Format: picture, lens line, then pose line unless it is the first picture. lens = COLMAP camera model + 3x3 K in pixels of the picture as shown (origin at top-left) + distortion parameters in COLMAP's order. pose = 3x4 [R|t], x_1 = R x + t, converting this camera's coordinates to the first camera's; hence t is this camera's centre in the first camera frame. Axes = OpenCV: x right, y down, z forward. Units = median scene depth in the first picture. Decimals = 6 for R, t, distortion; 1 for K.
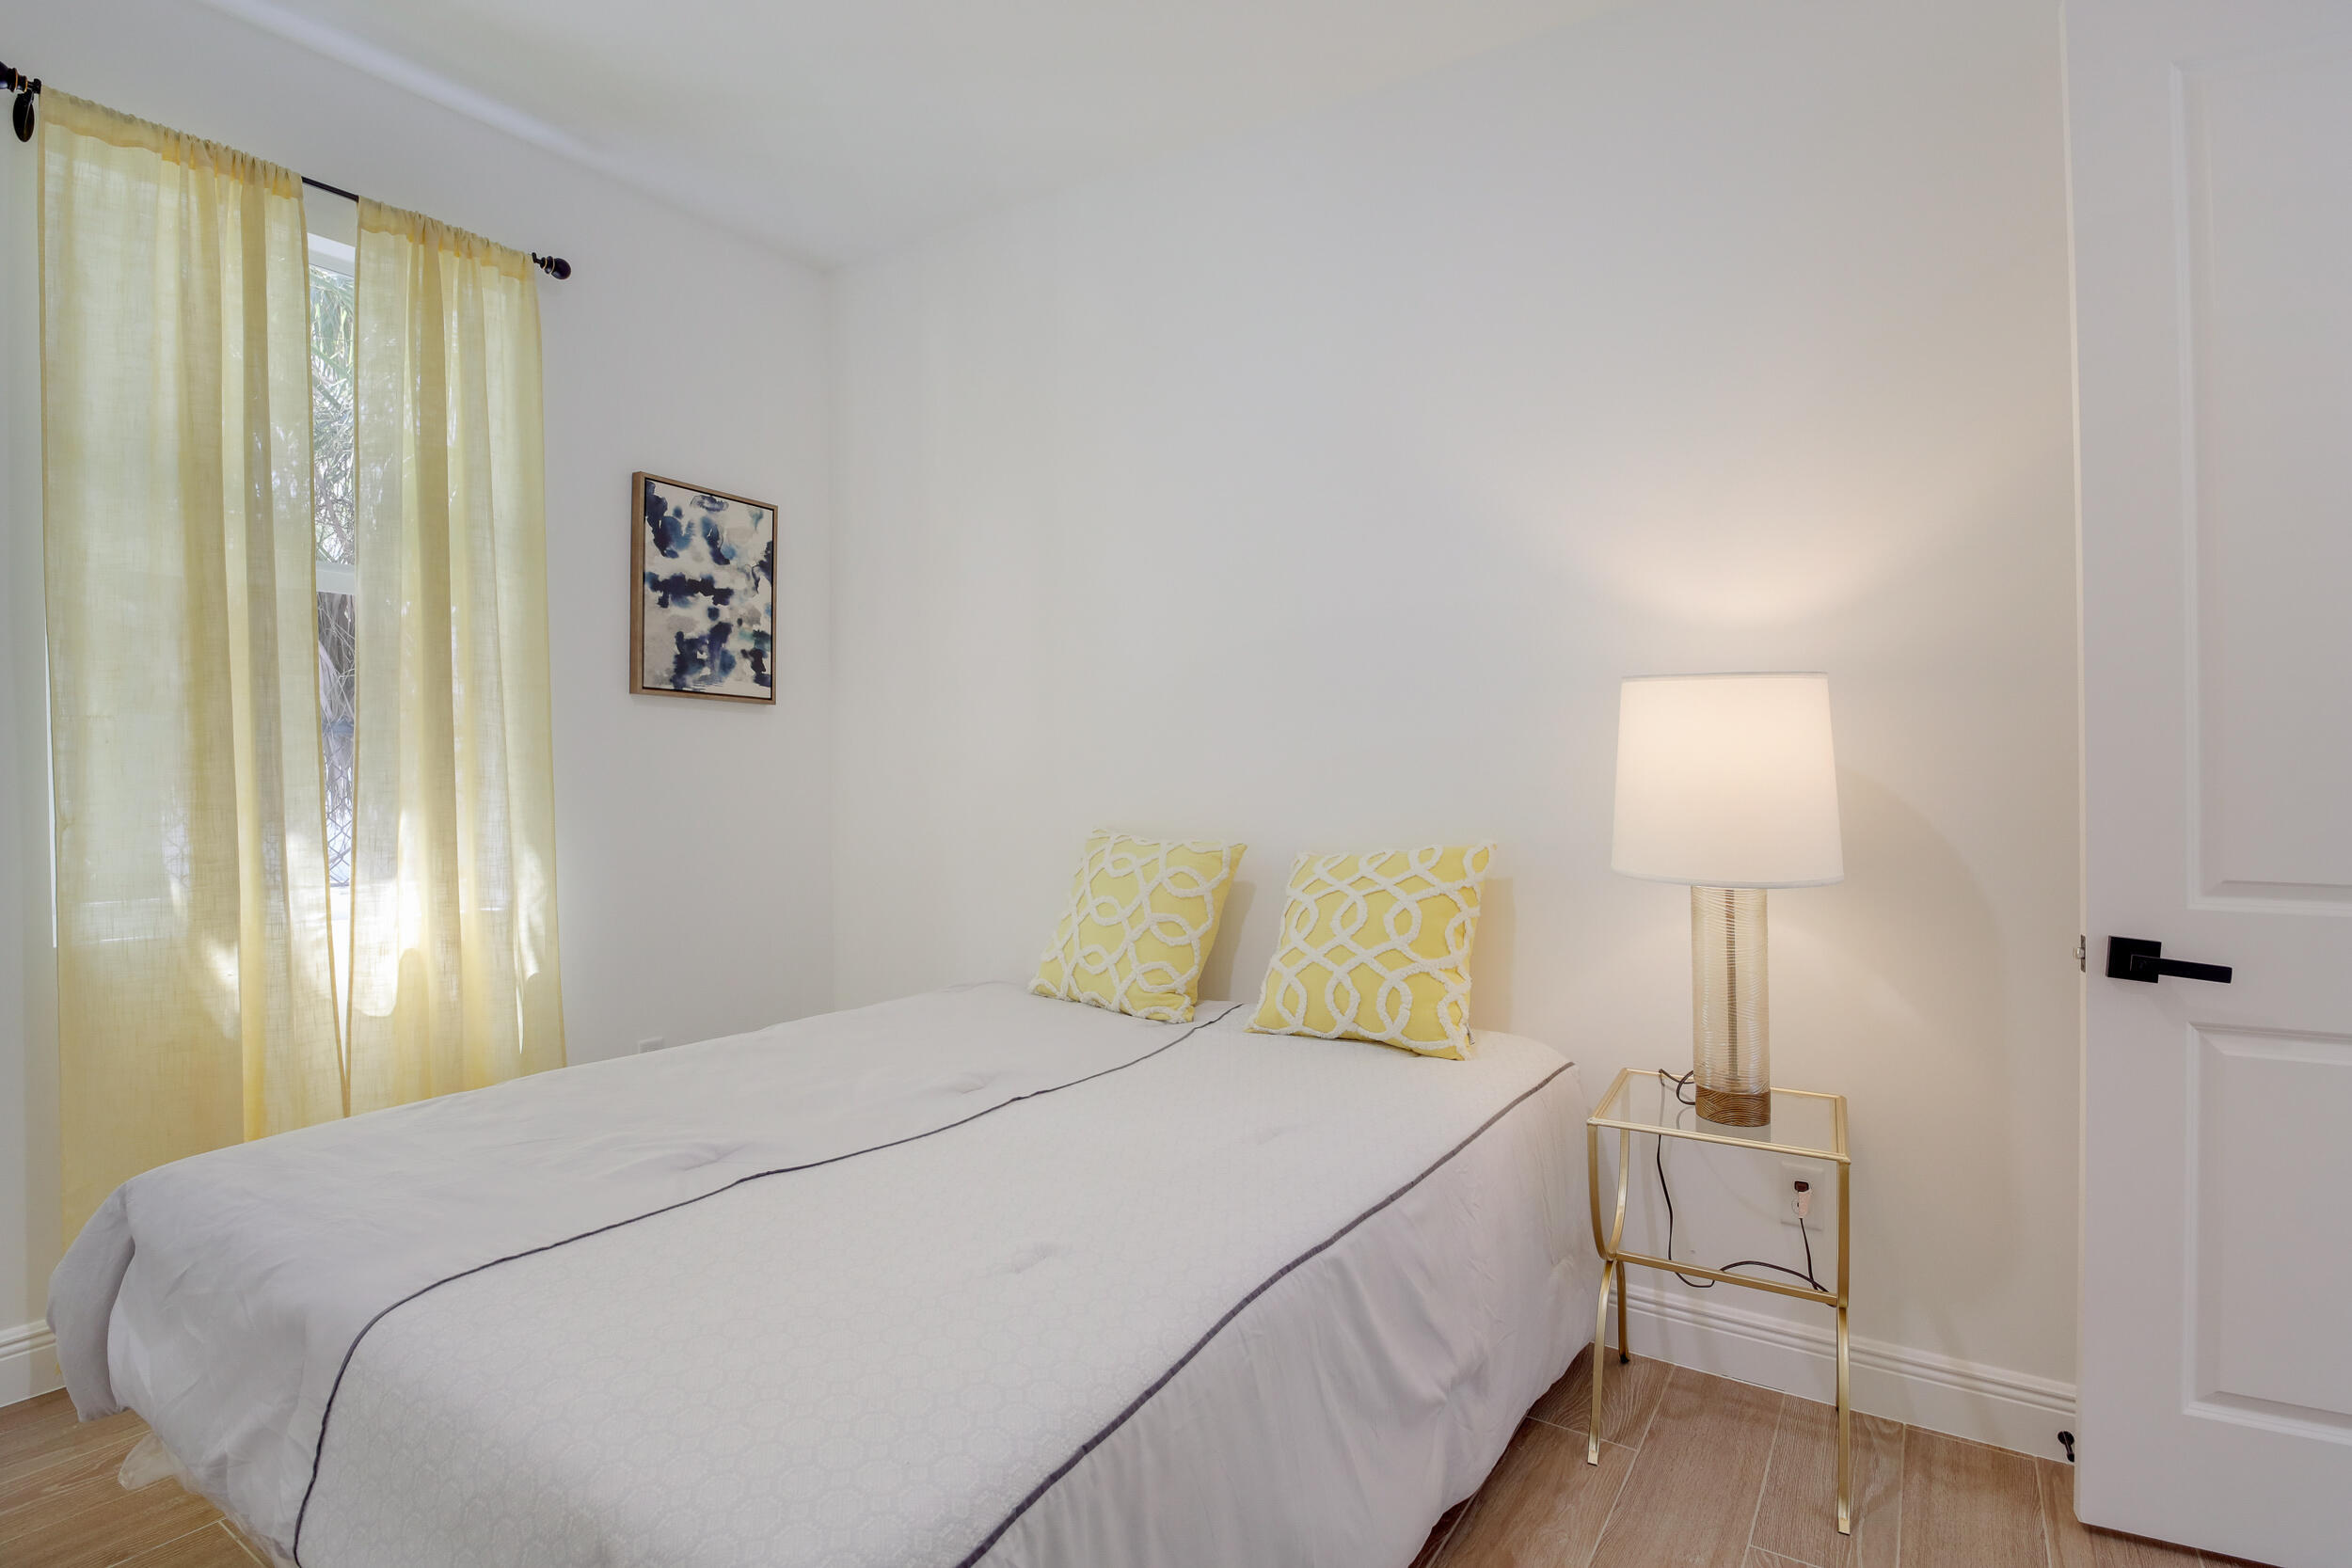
lens RADIAL K [[1161.1, 0, 1161.3], [0, 1161.1, 787.3], [0, 0, 1]] dist [-0.018973, -0.000261]
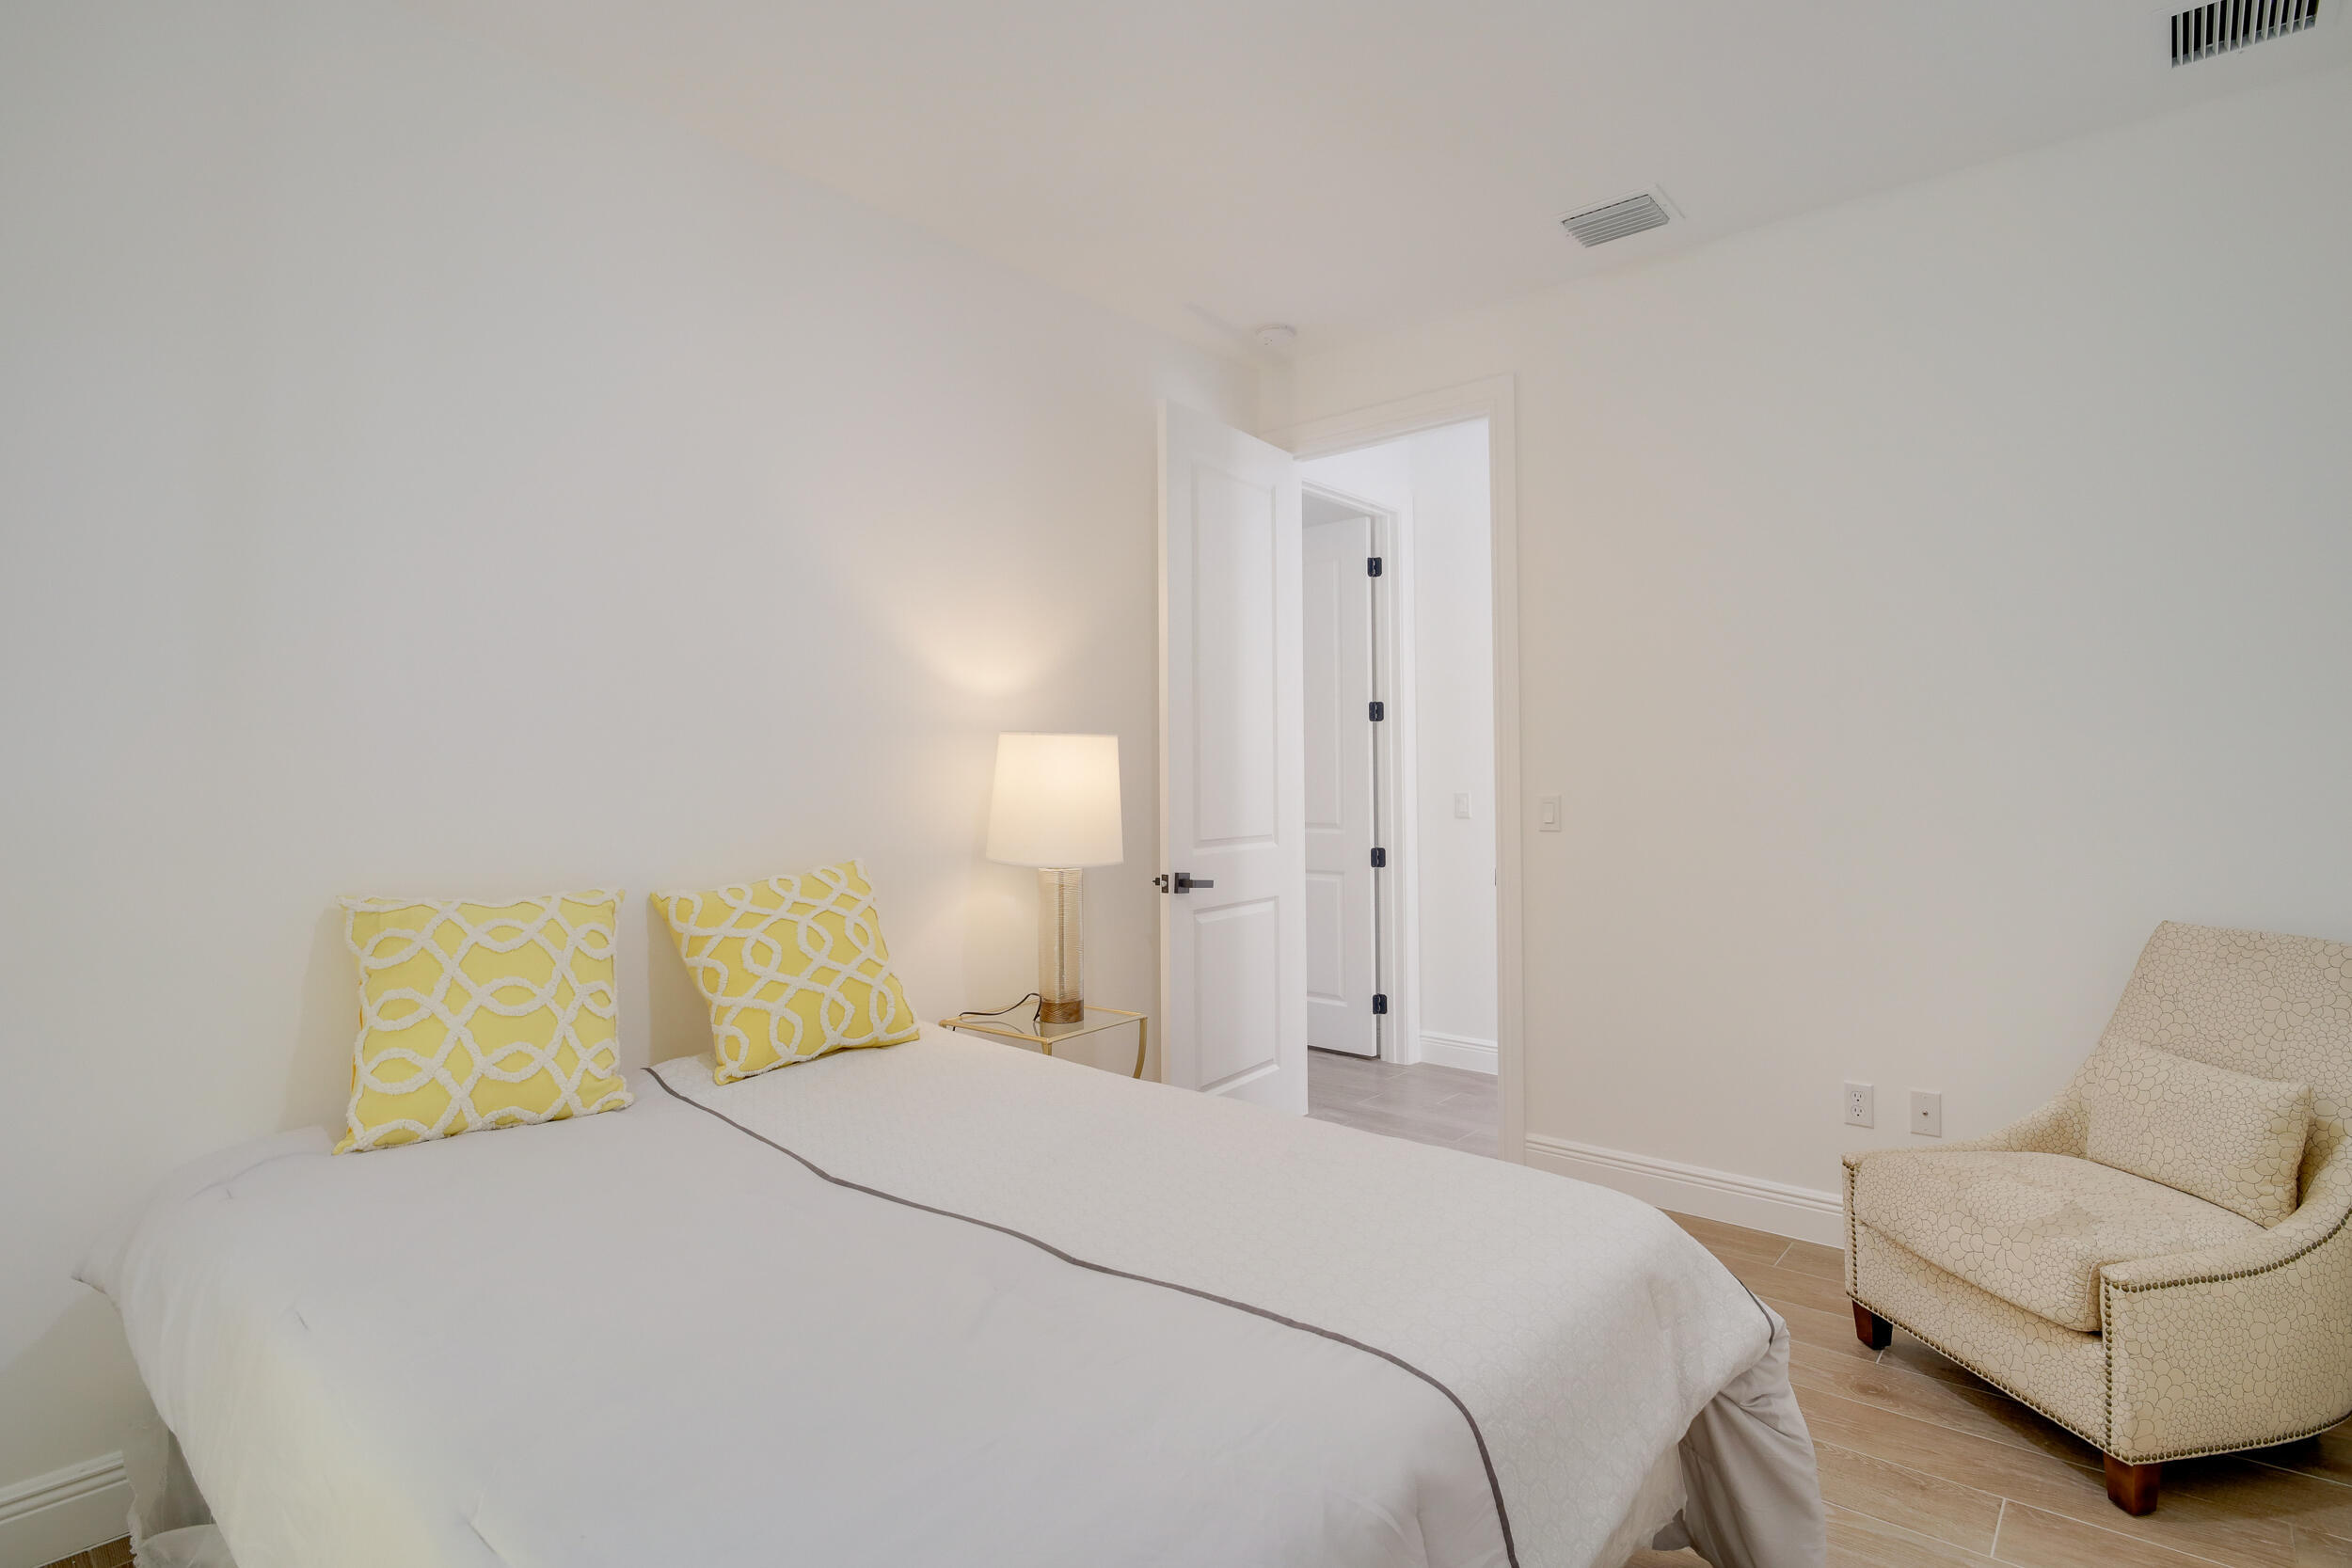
lens RADIAL K [[1161.1, 0, 1161.3], [0, 1161.1, 787.3], [0, 0, 1]] dist [-0.018973, -0.000261]
pose [[0.126749, -0.010412, 0.991880, -0.855878], [0.034117, 0.999399, 0.006131, -0.023002], [-0.991348, 0.033063, 0.127028, 0.559627]]
